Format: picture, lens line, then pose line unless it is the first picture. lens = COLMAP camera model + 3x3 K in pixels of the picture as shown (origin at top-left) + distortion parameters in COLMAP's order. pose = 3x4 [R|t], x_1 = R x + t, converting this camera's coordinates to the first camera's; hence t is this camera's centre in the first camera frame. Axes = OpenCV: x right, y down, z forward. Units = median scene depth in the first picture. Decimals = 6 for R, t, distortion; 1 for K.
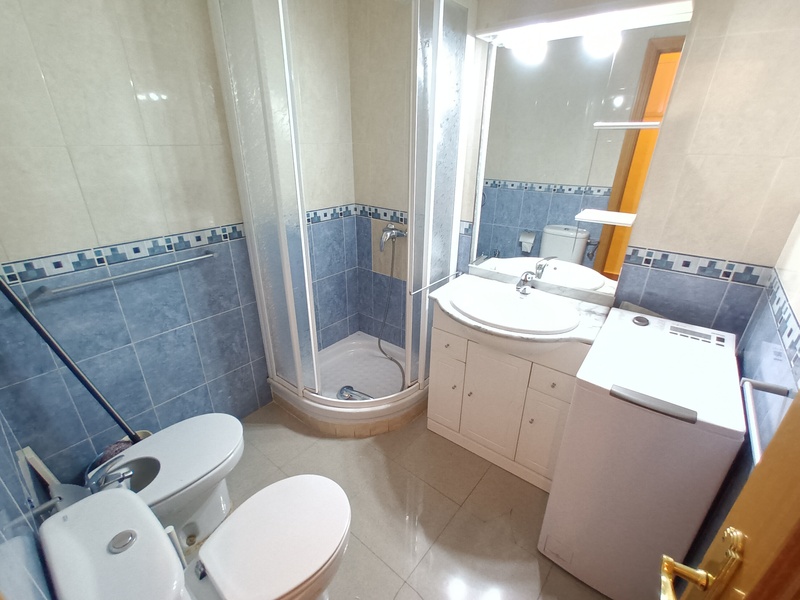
lens RADIAL K [[358.0, 0, 400.0], [0, 358.0, 300.0], [0, 0, 1]] dist [-0.004095, -0.000137]
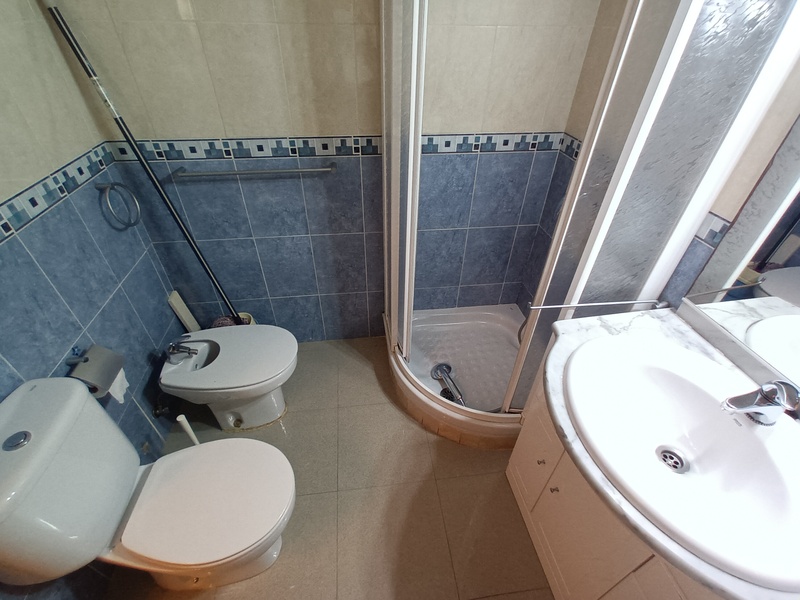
lens RADIAL K [[358.0, 0, 400.0], [0, 358.0, 300.0], [0, 0, 1]] dist [-0.004095, -0.000137]
pose [[0.726317, 0.414571, -0.548266, 0.217864], [-0.286877, 0.907680, 0.306299, -0.152653], [0.624632, -0.065185, 0.778194, 0.402924]]
